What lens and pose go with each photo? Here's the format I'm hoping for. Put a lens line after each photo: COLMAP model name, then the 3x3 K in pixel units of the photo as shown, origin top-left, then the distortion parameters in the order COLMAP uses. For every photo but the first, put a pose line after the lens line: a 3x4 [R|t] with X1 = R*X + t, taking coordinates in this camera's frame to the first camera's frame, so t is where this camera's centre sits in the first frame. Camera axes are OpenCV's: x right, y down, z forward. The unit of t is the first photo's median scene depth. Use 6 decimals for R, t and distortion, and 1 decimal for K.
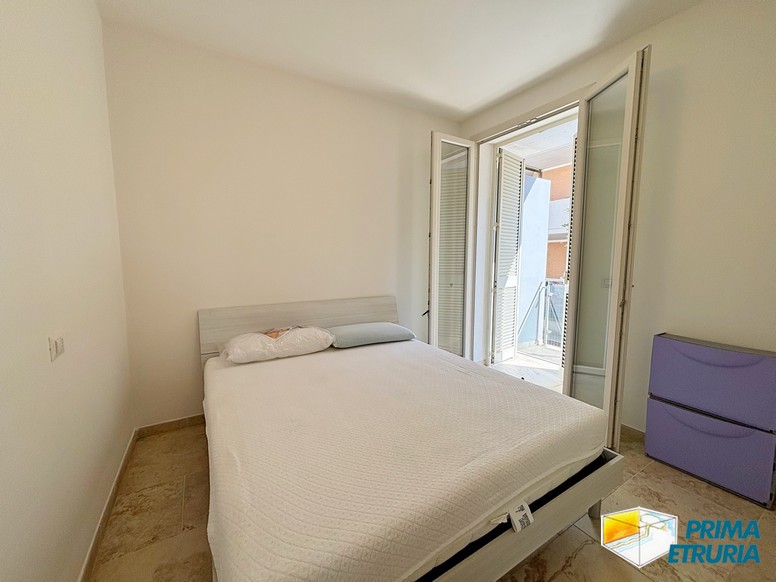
lens RADIAL K [[312.8, 0, 388.0], [0, 312.8, 291.0], [0, 0, 1]] dist [0.000780, -0.000029]
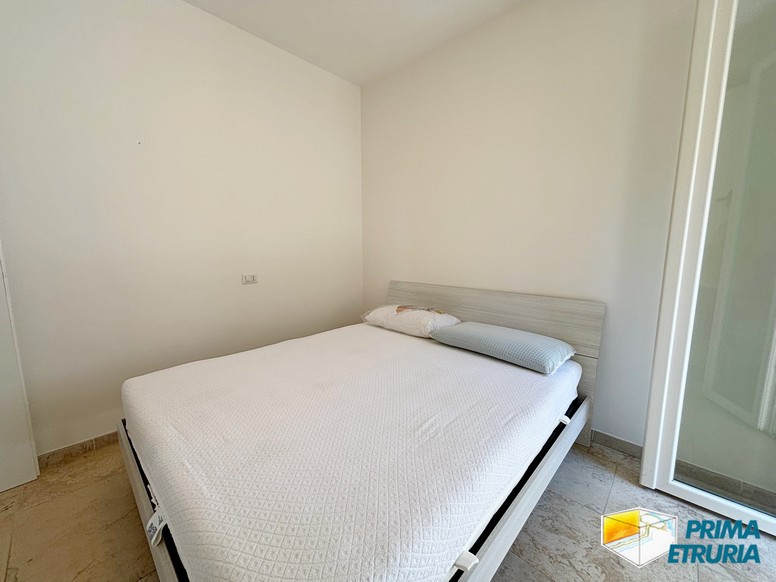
lens RADIAL K [[312.8, 0, 388.0], [0, 312.8, 291.0], [0, 0, 1]] dist [0.000780, -0.000029]
pose [[0.257995, 0.132433, -0.957027, 0.595715], [-0.096671, 0.989128, 0.110815, -0.037643], [0.961298, 0.063927, 0.267993, 0.589995]]
